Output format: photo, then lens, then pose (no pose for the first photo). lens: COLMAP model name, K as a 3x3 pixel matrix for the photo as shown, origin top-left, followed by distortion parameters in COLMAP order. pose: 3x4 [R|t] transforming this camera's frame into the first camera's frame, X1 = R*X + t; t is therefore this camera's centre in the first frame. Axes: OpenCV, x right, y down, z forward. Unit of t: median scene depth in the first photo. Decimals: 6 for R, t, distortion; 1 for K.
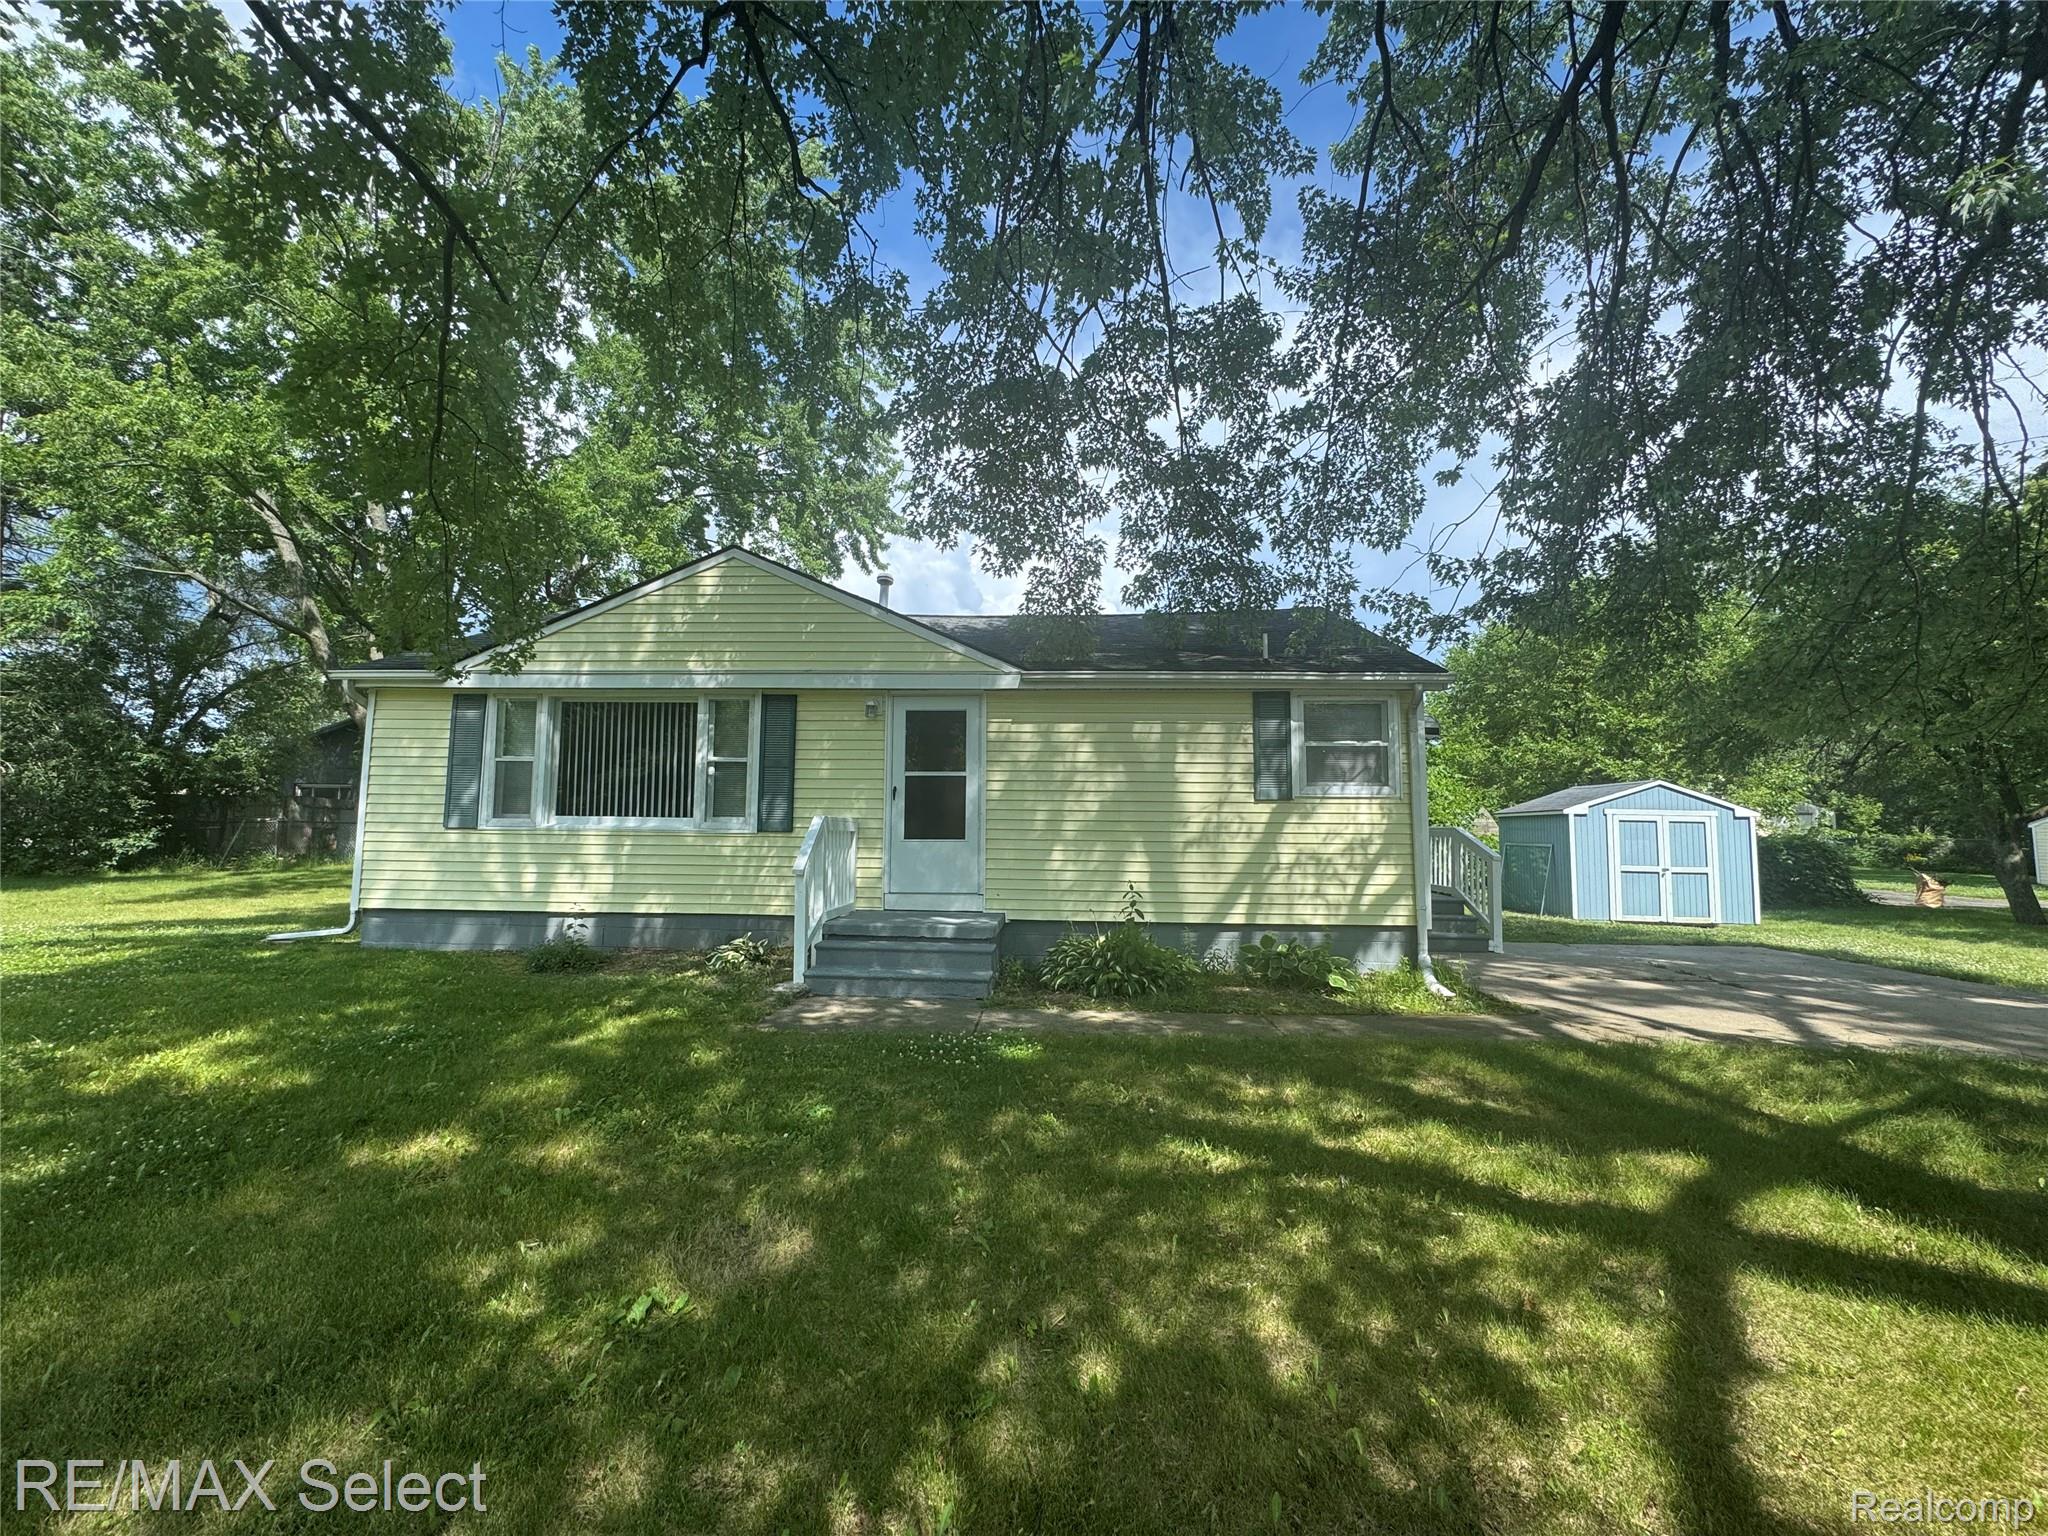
lens RADIAL K [[807.9, 0, 1024.0], [0, 807.9, 768.0], [0, 0, 1]] dist [0.000531, 0.000003]
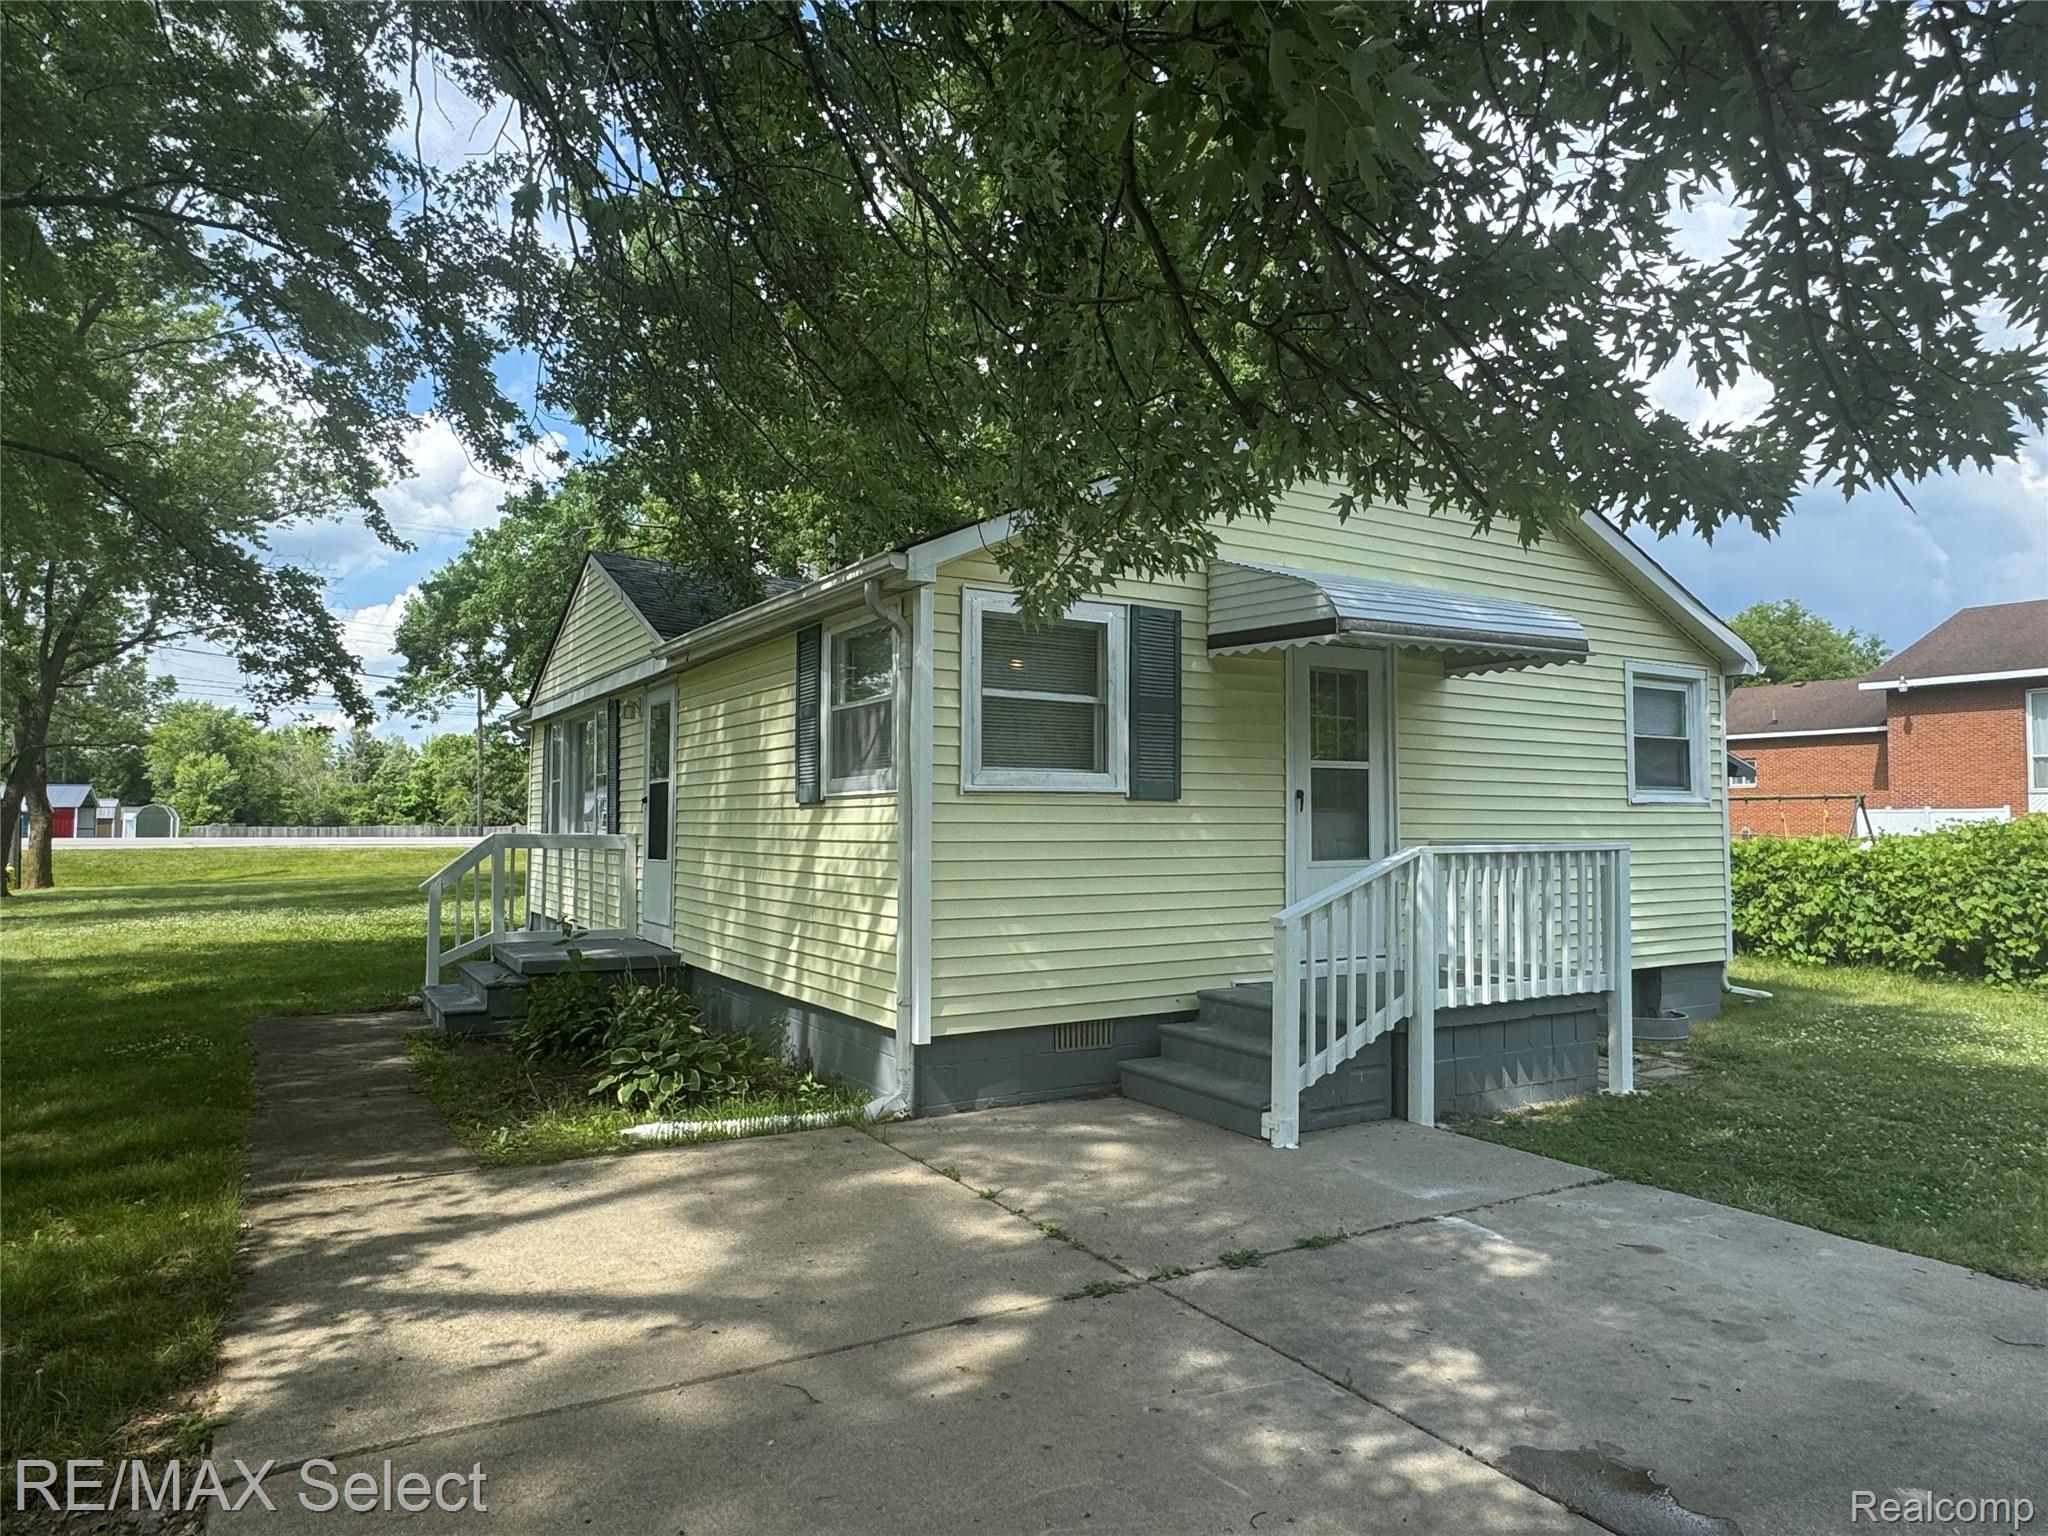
lens RADIAL K [[1258.0, 0, 1024.3], [0, 1258.0, 777.1], [0, 0, 1]] dist [-0.004435, 0.001443]
pose [[0.564383, -0.040109, -0.824538, 1.156119], [0.061980, 0.998059, -0.006126, 0.035130], [0.823183, -0.047648, 0.565773, 0.574328]]
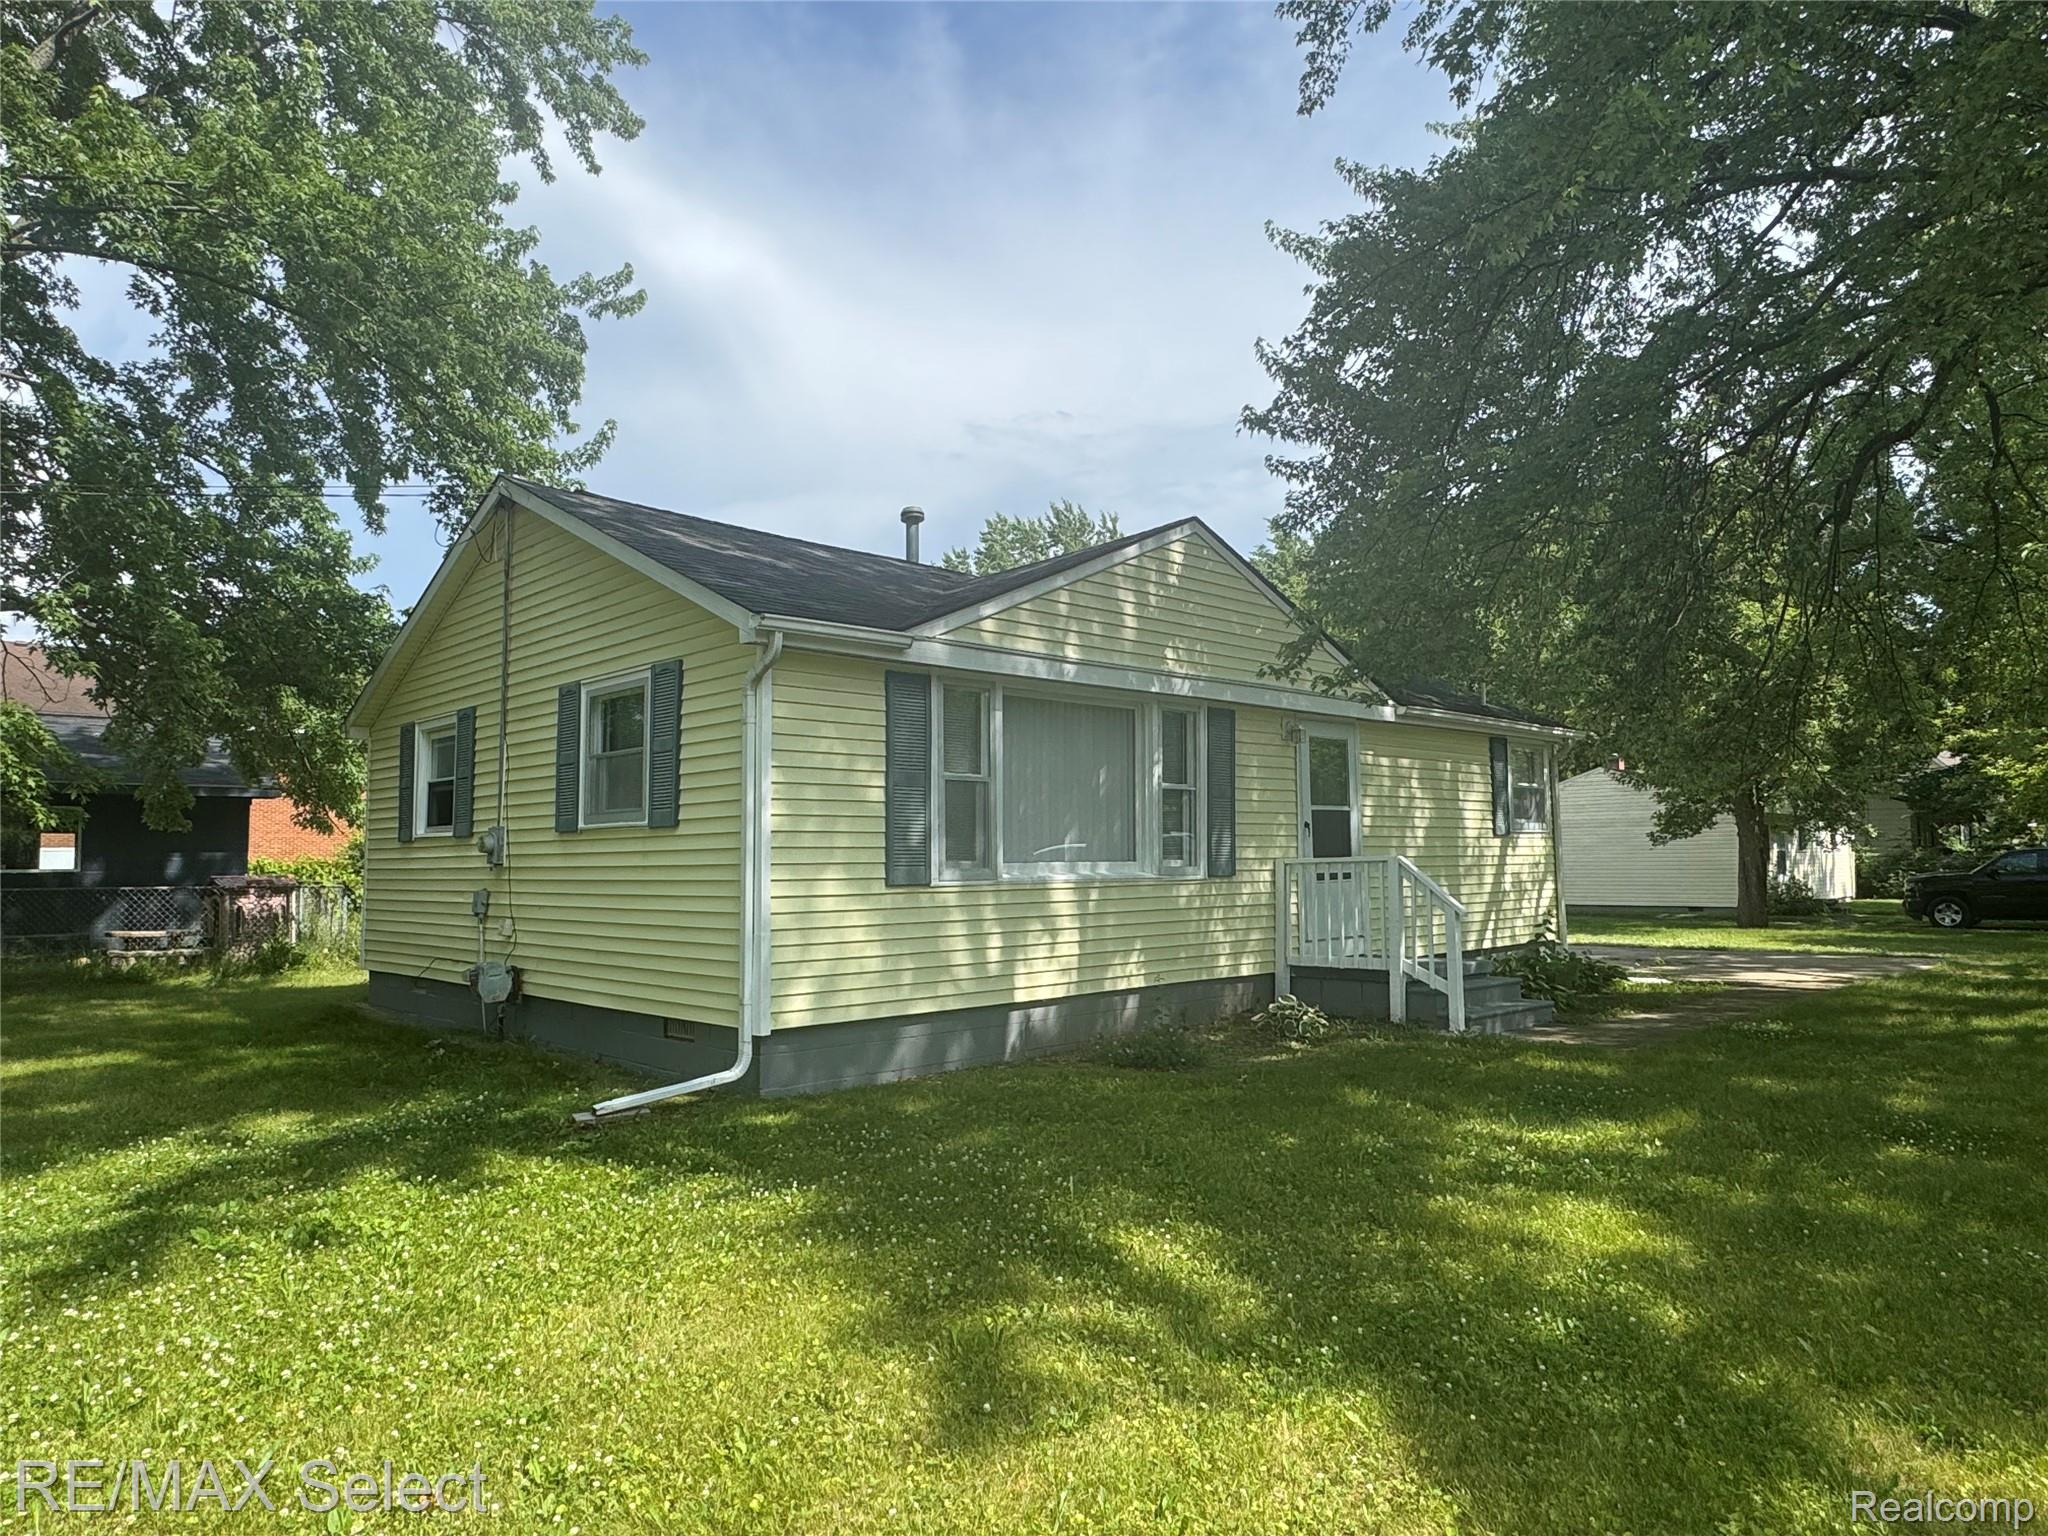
lens RADIAL K [[1289.9, 0, 1024.0], [0, 1289.9, 768.0], [0, 0, 1]] dist [-0.001778, -0.000956]
pose [[0.688227, 0.032522, 0.724766, -1.391592], [-0.035233, 0.999314, -0.011385, -0.008825], [-0.724639, -0.017700, 0.688901, 0.246063]]
